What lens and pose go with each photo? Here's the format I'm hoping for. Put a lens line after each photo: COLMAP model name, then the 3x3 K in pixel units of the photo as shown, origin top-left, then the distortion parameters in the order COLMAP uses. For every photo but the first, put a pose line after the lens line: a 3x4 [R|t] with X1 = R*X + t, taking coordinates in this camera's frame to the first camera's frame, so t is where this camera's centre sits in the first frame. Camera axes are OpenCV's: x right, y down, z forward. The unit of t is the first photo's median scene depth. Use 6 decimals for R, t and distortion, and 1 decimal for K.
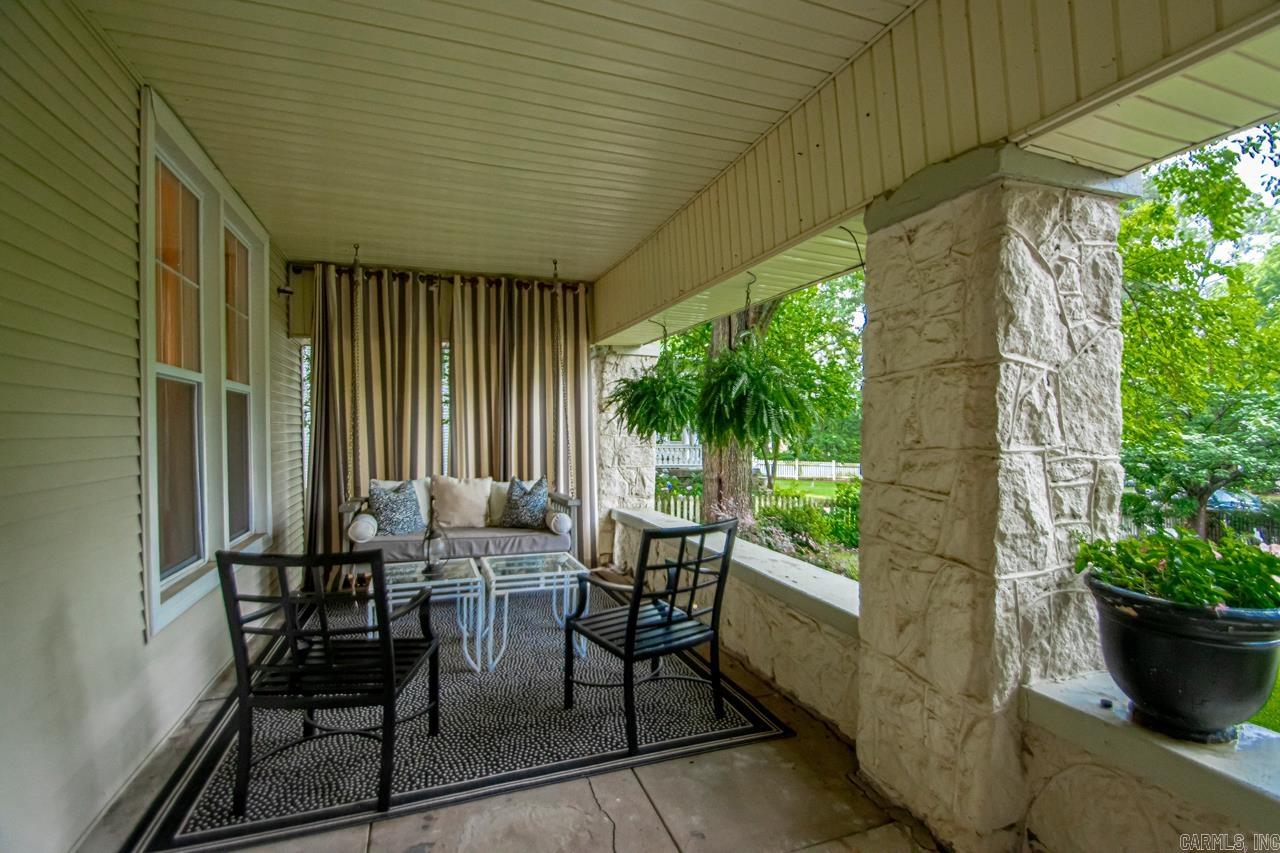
lens RADIAL K [[585.9, 0, 640.0], [0, 585.9, 426.5], [0, 0, 1]] dist [0.020368, -0.020973]
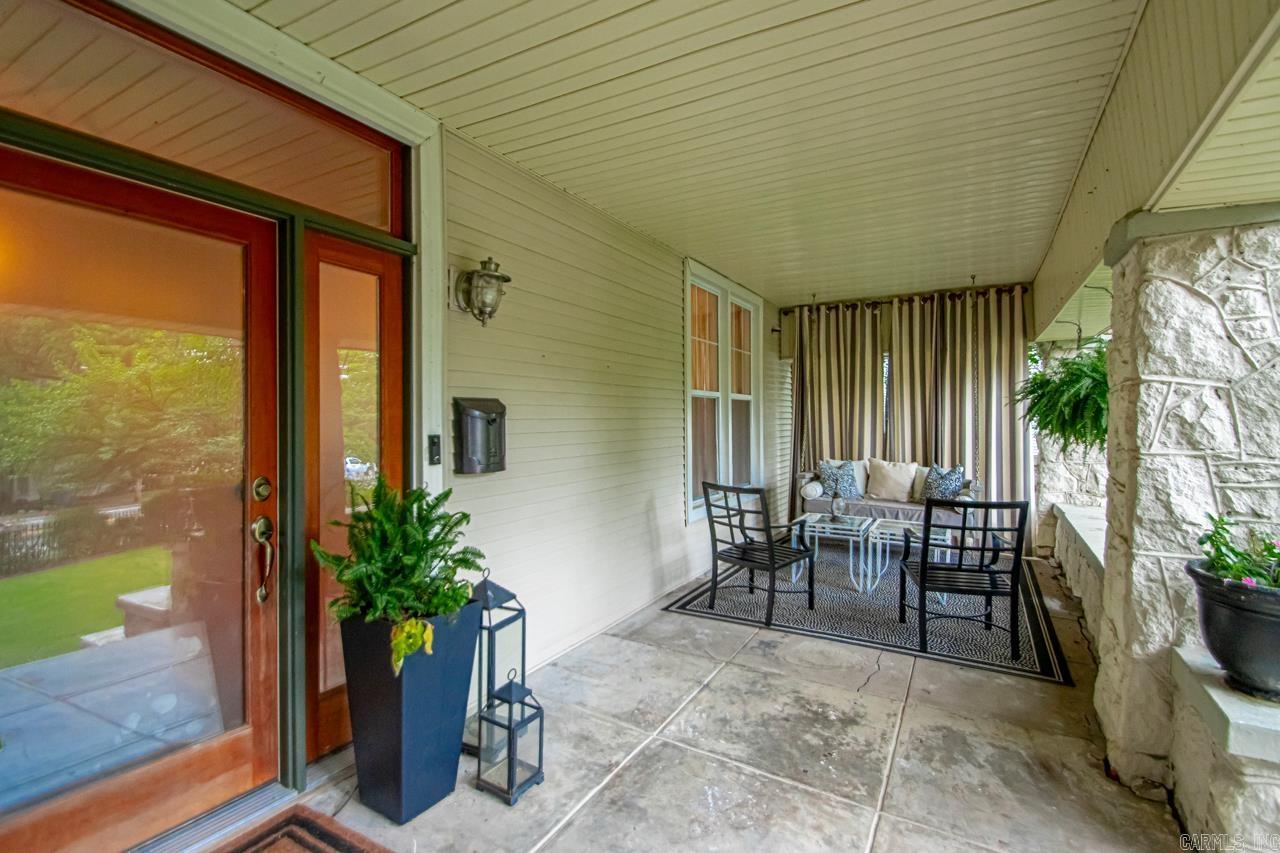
lens RADIAL K [[596.6, 0, 646.2], [0, 596.6, 428.5], [0, 0, 1]] dist [0.003140, -0.000101]
pose [[0.650920, 0.019291, -0.758901, 0.847736], [-0.000666, 0.999691, 0.024840, -0.040001], [0.759146, -0.015663, 0.650732, -0.610915]]
